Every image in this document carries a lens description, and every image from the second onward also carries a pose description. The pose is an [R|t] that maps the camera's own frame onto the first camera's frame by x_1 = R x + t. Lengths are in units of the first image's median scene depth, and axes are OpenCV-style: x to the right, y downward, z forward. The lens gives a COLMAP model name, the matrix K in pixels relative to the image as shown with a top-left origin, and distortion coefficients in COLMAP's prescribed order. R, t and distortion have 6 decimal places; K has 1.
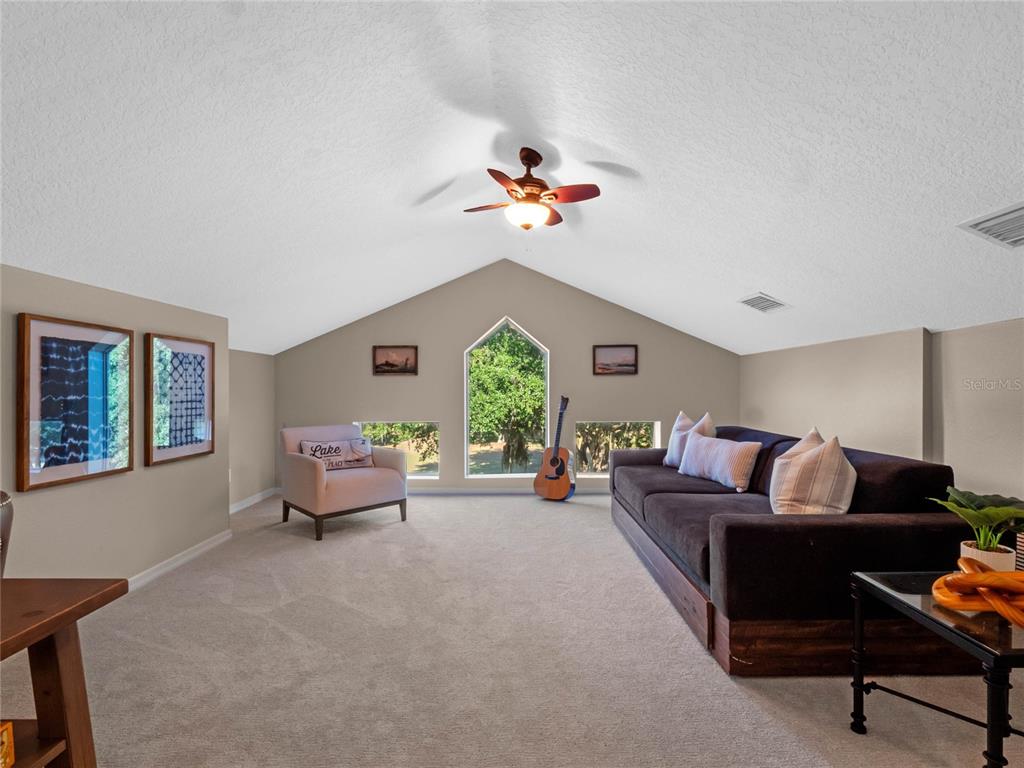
lens RADIAL K [[501.7, 0, 513.2], [0, 501.7, 389.8], [0, 0, 1]] dist [-0.008623, -0.005270]
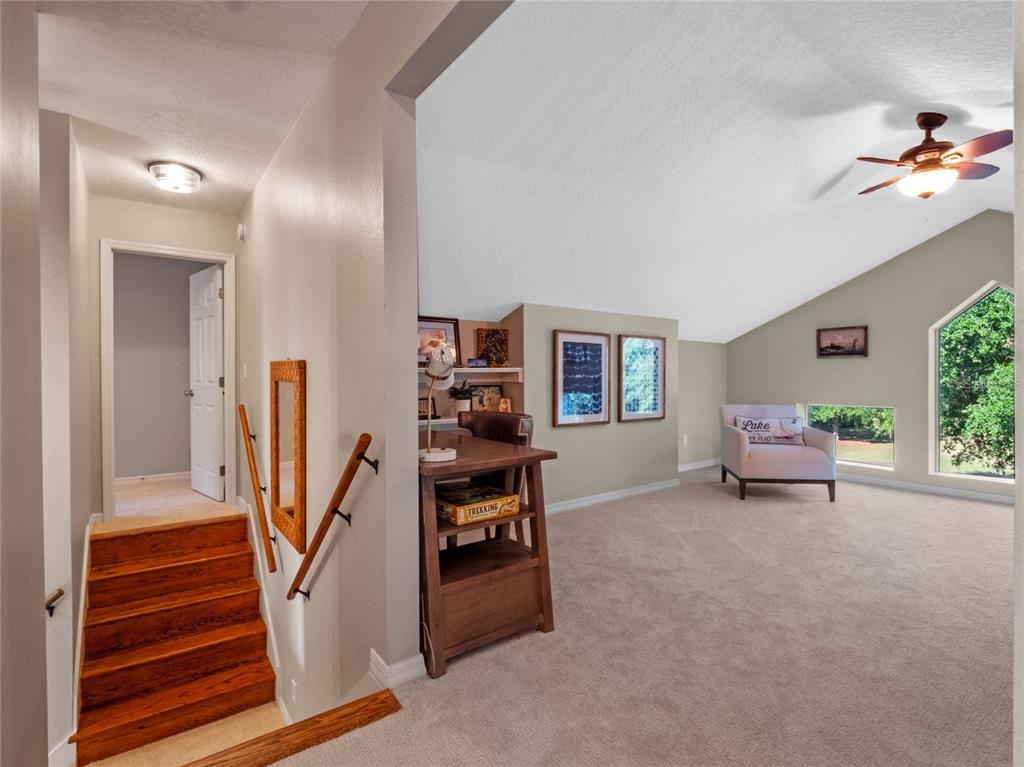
lens RADIAL K [[501.7, 0, 512.1], [0, 501.7, 381.1], [0, 0, 1]] dist [-0.008623, -0.005270]
pose [[0.590024, 0.009439, -0.807331, 0.320813], [-0.000814, 0.999938, 0.011096, 0.011641], [0.807385, -0.005890, 0.589995, -0.173338]]
